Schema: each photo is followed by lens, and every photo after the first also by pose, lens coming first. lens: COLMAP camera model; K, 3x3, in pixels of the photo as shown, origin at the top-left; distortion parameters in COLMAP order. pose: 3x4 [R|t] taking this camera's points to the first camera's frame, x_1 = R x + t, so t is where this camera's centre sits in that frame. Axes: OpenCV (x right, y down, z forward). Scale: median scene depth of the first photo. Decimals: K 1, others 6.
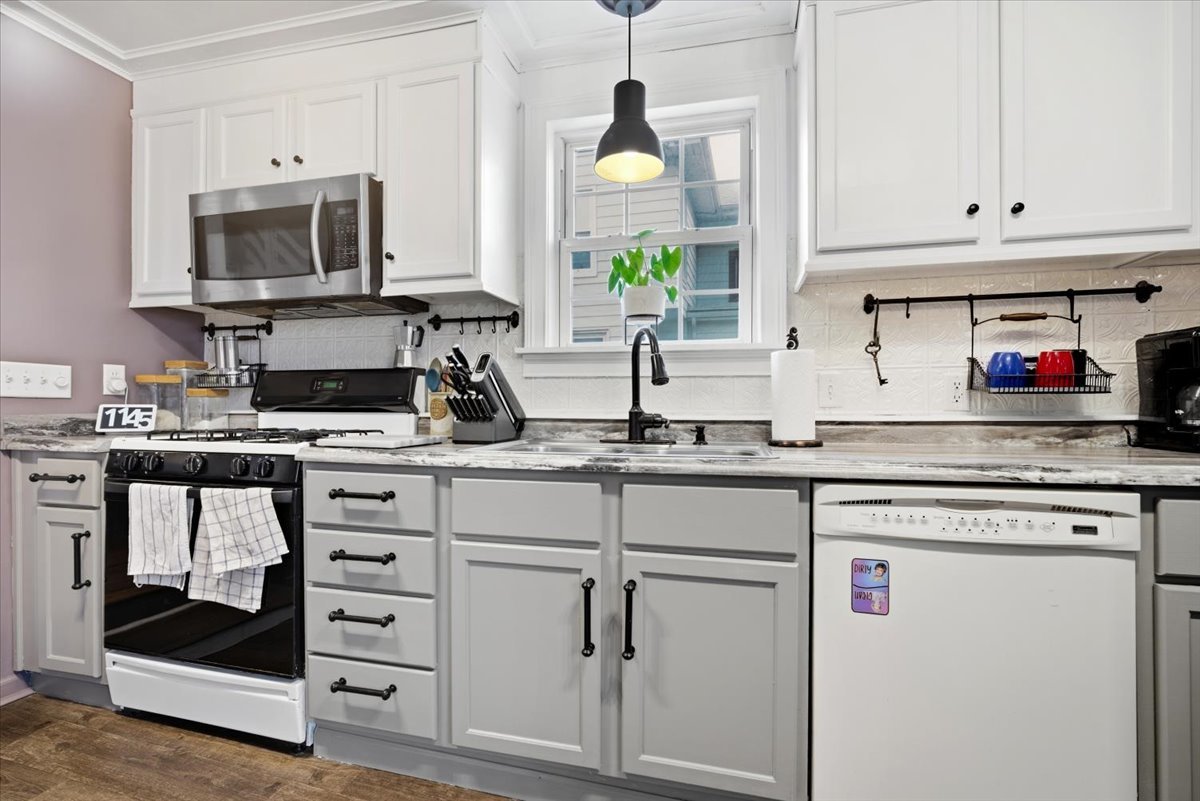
lens RADIAL K [[552.2, 0, 601.9], [0, 552.2, 403.2], [0, 0, 1]] dist [-0.007731, -0.000249]
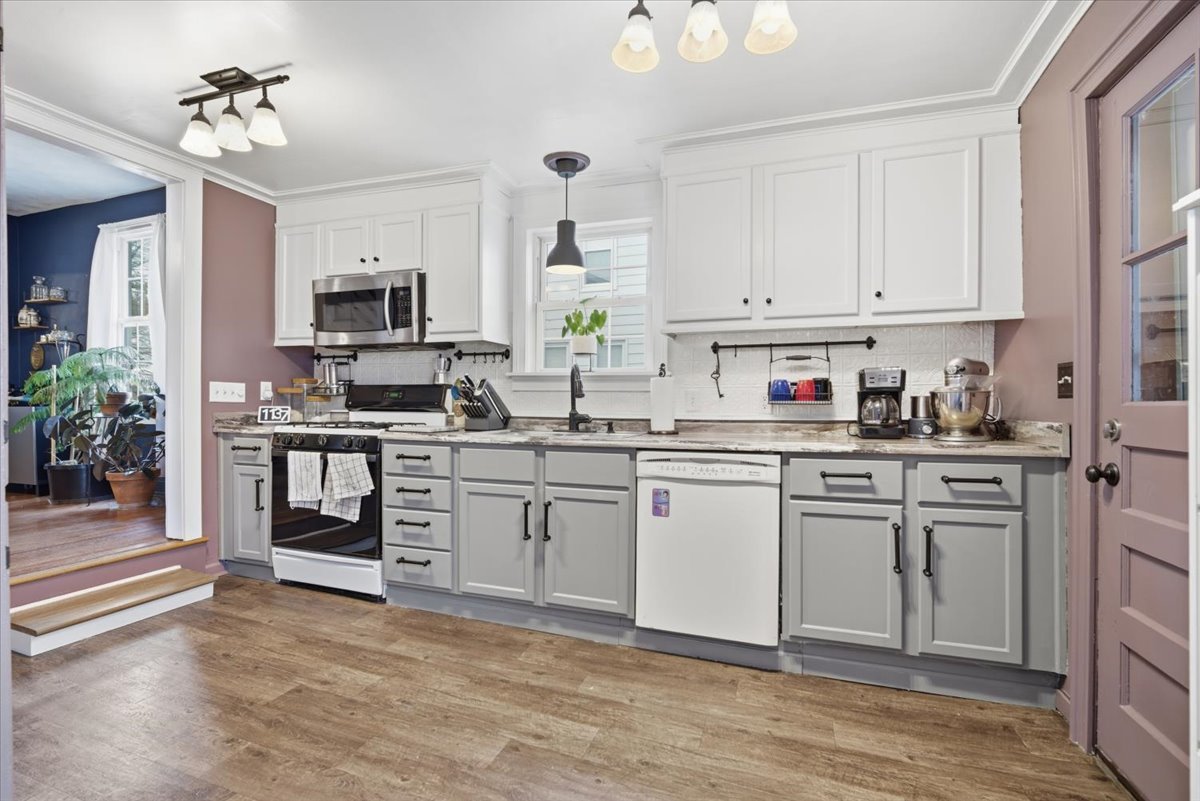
lens RADIAL K [[552.2, 0, 601.9], [0, 552.2, 403.2], [0, 0, 1]] dist [-0.007731, -0.000249]
pose [[0.996719, 0.005067, -0.080780, 0.300414], [-0.004785, 0.999982, 0.003683, -0.022102], [0.080797, -0.003285, 0.996725, -0.691217]]
